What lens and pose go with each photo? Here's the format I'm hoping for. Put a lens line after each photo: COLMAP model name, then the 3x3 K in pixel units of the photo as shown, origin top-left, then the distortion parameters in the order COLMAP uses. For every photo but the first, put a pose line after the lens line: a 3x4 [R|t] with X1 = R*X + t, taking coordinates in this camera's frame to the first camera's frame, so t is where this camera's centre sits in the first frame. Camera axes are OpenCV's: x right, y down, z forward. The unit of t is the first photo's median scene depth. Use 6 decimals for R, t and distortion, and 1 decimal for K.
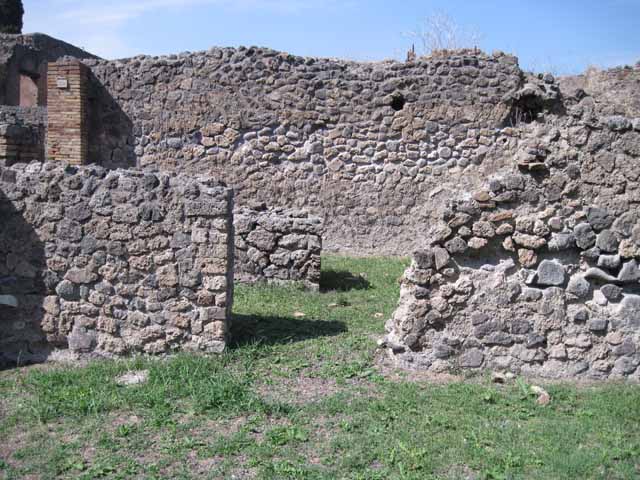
lens RADIAL K [[646.3, 0, 320.0], [0, 646.3, 239.2], [0, 0, 1]] dist [-0.102434, 0.000000]
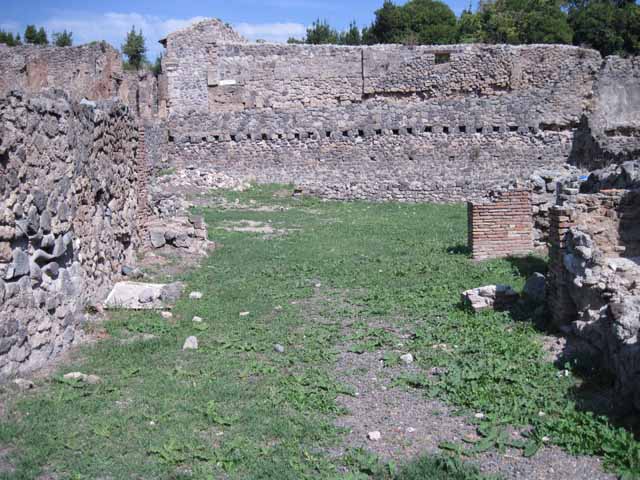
lens RADIAL K [[646.3, 0, 322.7], [0, 646.3, 239.8], [0, 0, 1]] dist [-0.102434, 0.000000]
pose [[0.053821, -0.155998, 0.986290, -0.530219], [0.129284, 0.980497, 0.148027, -0.060689], [-0.990146, 0.119545, 0.072939, 0.480350]]
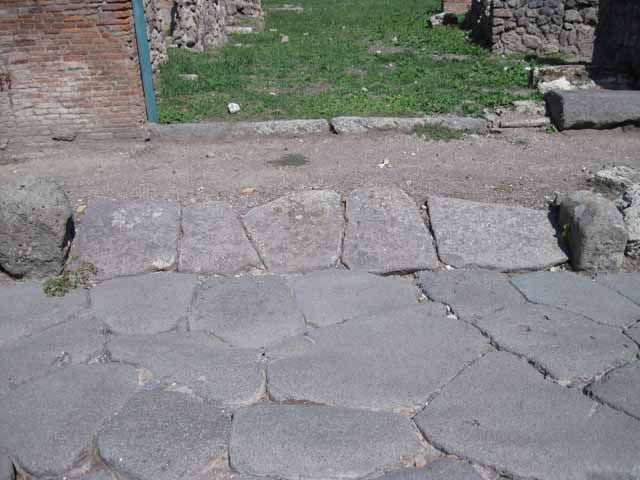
lens RADIAL K [[646.3, 0, 316.2], [0, 646.3, 245.9], [0, 0, 1]] dist [-0.102434, 0.000000]
pose [[0.063577, -0.427614, 0.901723, -1.767528], [0.152359, 0.897118, 0.414688, -0.004204], [-0.986278, 0.111021, 0.122187, 0.517473]]
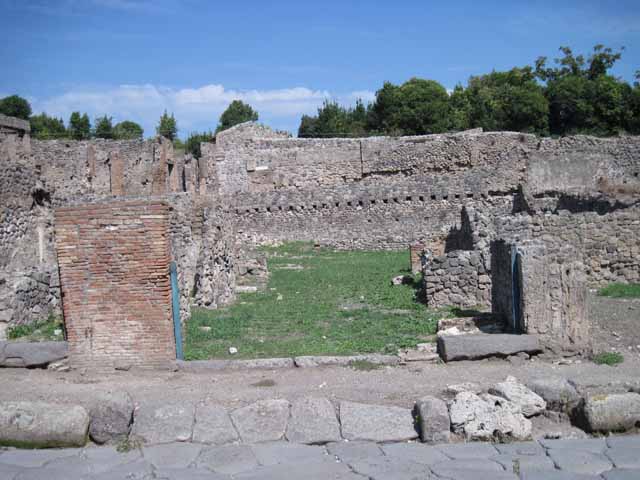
lens RADIAL K [[646.3, 0, 319.8], [0, 646.3, 245.1], [0, 0, 1]] dist [-0.102434, 0.000000]
pose [[0.080478, -0.072400, 0.994124, -2.368754], [0.164577, 0.984635, 0.058386, -0.124082], [-0.983076, 0.158911, 0.091157, 0.327801]]
